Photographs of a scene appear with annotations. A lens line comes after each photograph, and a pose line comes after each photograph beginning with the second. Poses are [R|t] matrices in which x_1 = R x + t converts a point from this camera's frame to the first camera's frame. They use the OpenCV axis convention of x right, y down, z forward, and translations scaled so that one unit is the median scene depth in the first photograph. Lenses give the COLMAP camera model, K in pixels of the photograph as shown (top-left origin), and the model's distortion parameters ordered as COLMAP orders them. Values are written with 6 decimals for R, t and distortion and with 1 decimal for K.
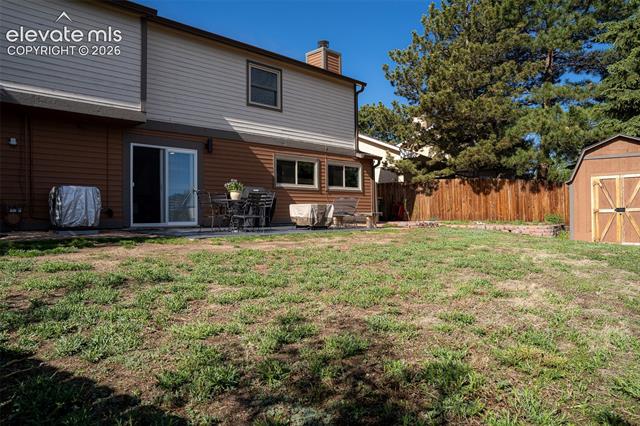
lens RADIAL K [[440.2, 0, 320.0], [0, 440.2, 213.0], [0, 0, 1]] dist [-0.118712, 0.094328]
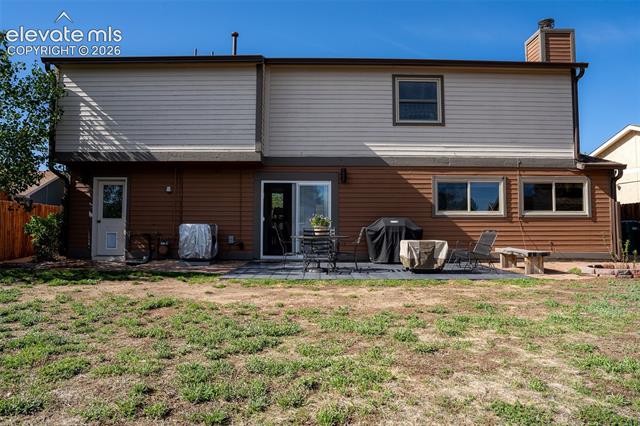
lens RADIAL K [[440.2, 0, 320.0], [0, 440.2, 213.0], [0, 0, 1]] dist [-0.118712, 0.094328]
pose [[0.704754, -0.021049, -0.709140, 0.358007], [-0.005751, 0.999357, -0.035378, -0.035497], [0.709429, 0.029011, 0.704180, 0.269791]]
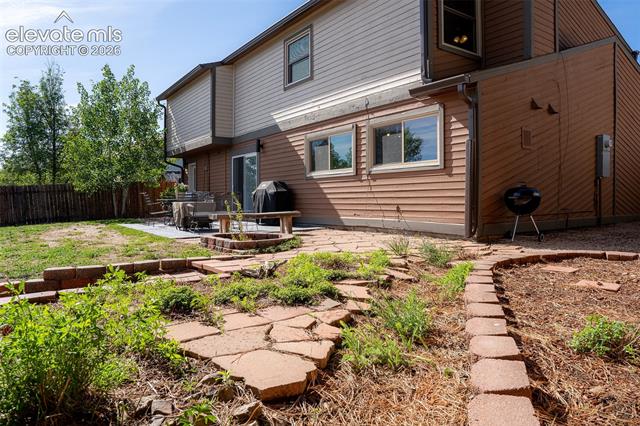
lens RADIAL K [[440.2, 0, 320.0], [0, 440.2, 213.0], [0, 0, 1]] dist [-0.118712, 0.094328]
pose [[-0.186350, 0.041043, -0.981626, 0.726203], [0.013952, 0.999137, 0.039127, -0.027087], [0.982384, -0.006404, -0.186761, 1.246484]]
